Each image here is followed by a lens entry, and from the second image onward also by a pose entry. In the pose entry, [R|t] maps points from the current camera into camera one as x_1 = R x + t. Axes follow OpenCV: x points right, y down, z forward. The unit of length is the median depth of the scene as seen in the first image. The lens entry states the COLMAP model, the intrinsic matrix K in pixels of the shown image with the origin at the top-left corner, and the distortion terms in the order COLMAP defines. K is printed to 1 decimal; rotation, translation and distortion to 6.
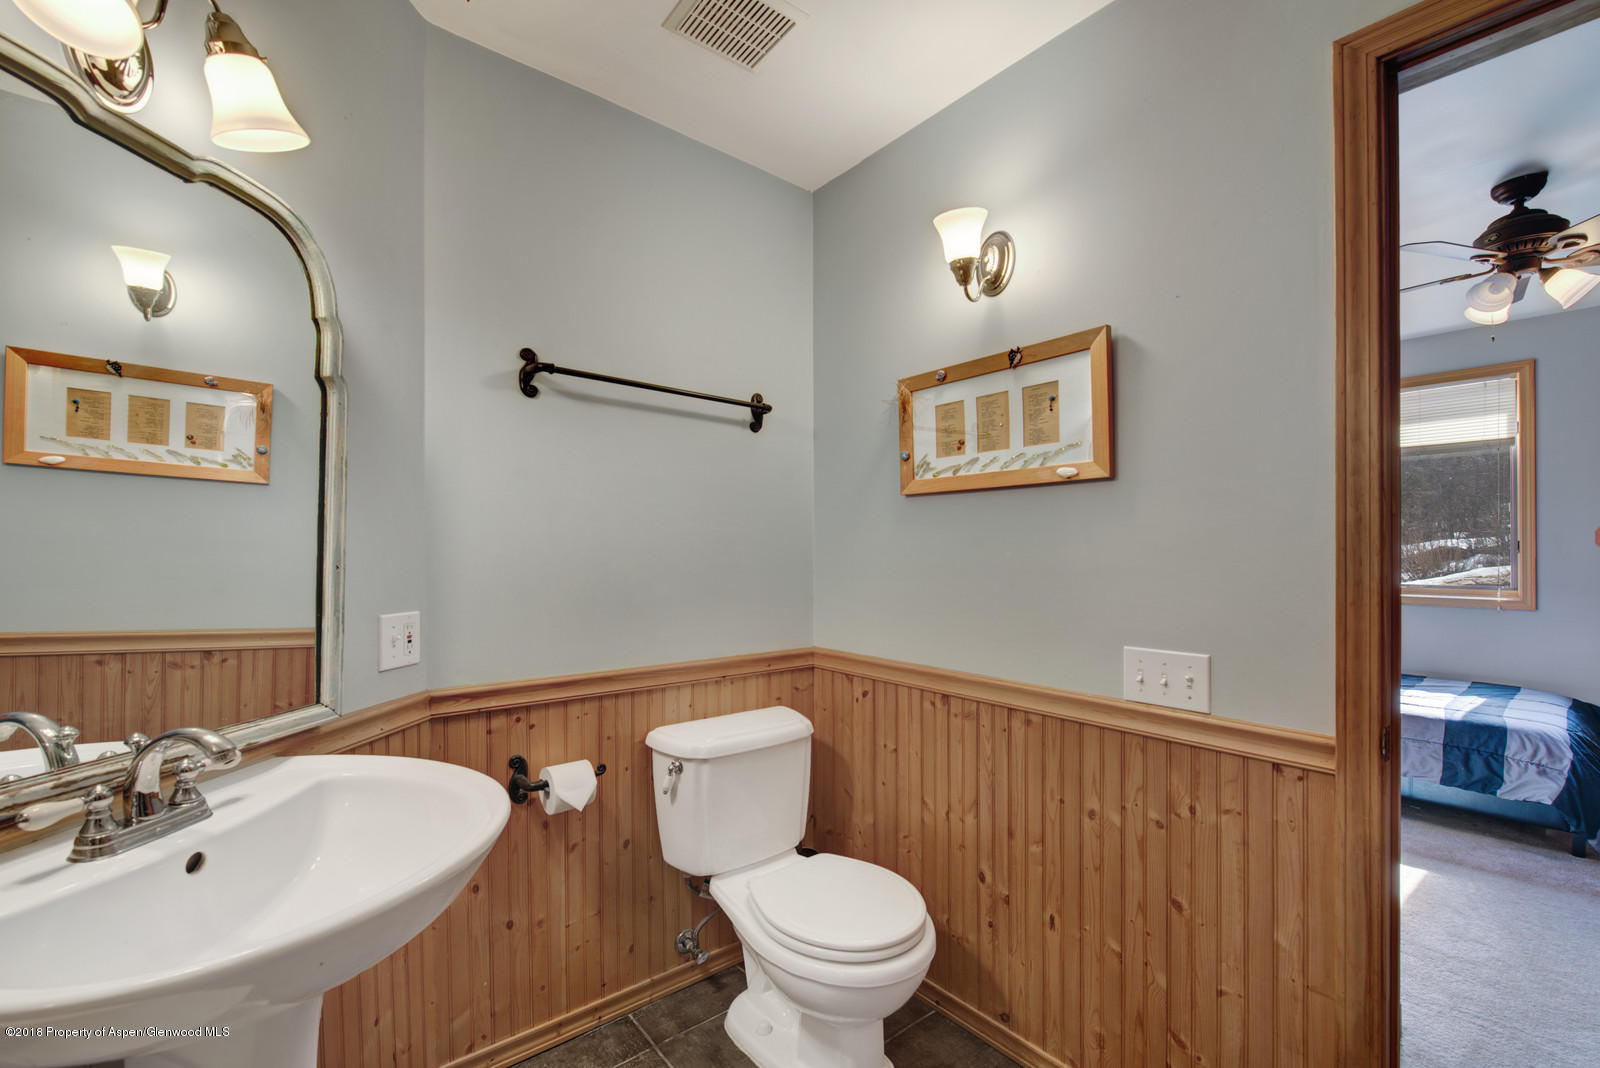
lens RADIAL K [[655.1, 0, 797.1], [0, 655.1, 550.1], [0, 0, 1]] dist [-0.013348, -0.000675]
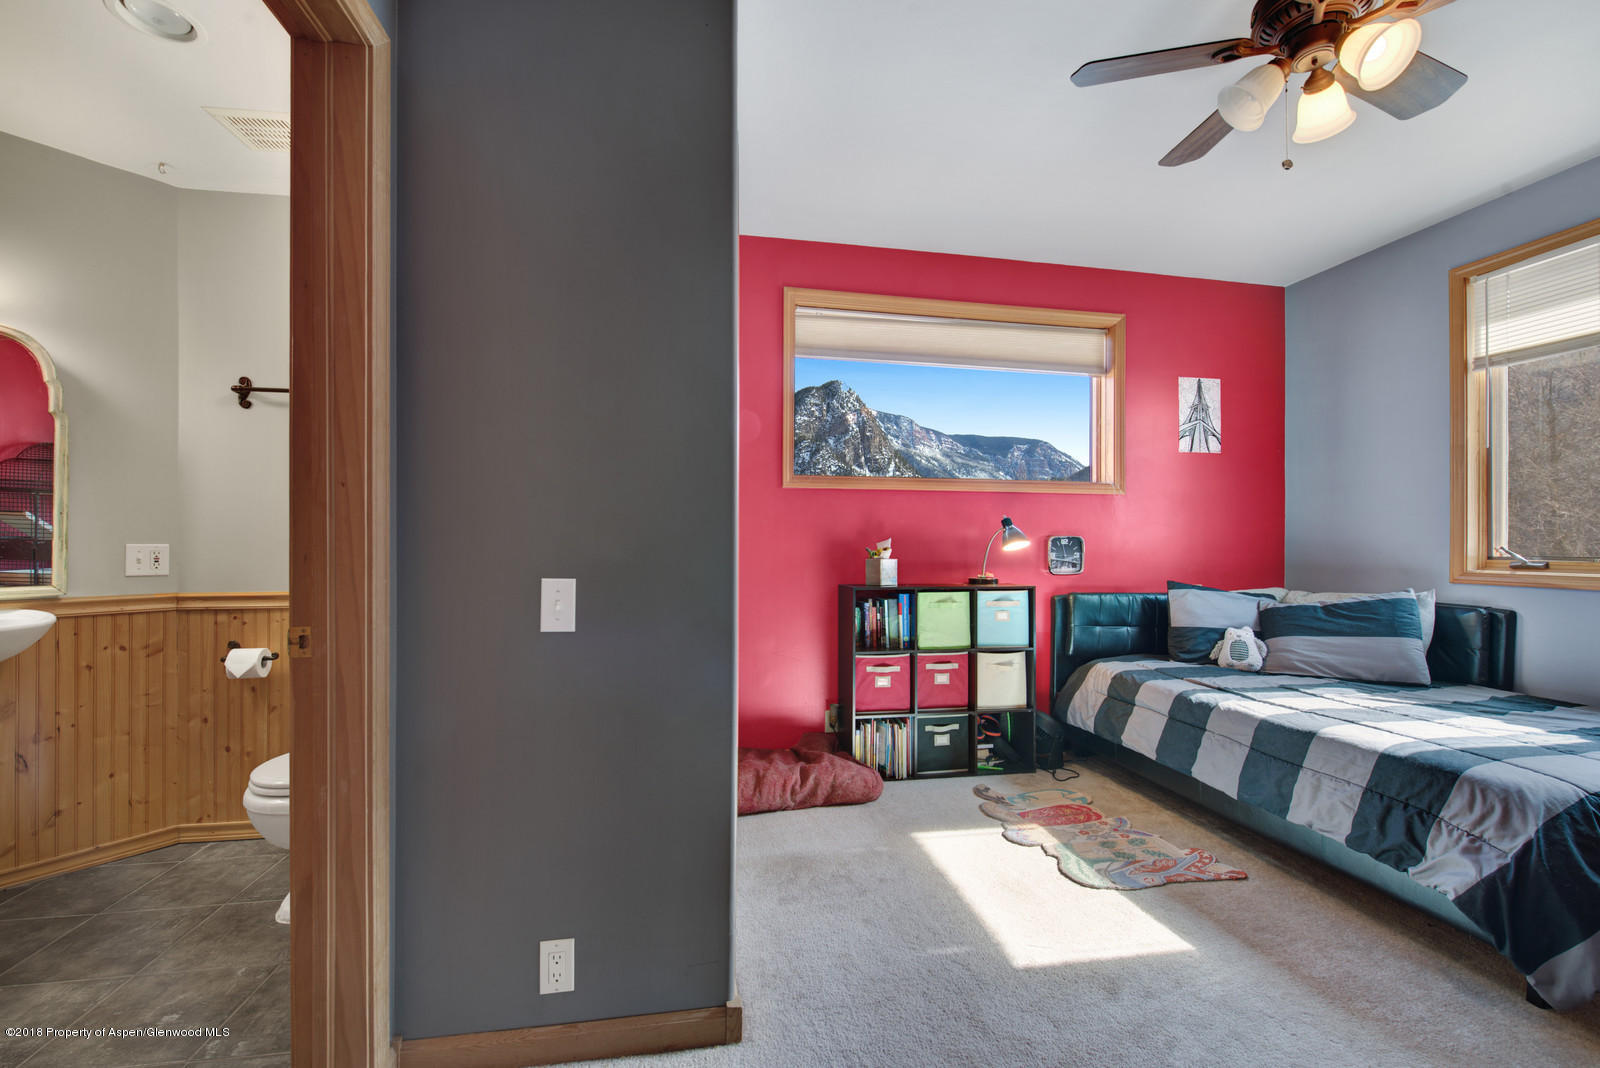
lens RADIAL K [[655.1, 0, 803.4], [0, 655.1, 530.8], [0, 0, 1]] dist [-0.013348, -0.000675]
pose [[0.883705, -0.010961, -0.467916, 0.923083], [0.005282, 0.999896, -0.013446, 0.050859], [0.468014, 0.009410, 0.883671, 0.168398]]
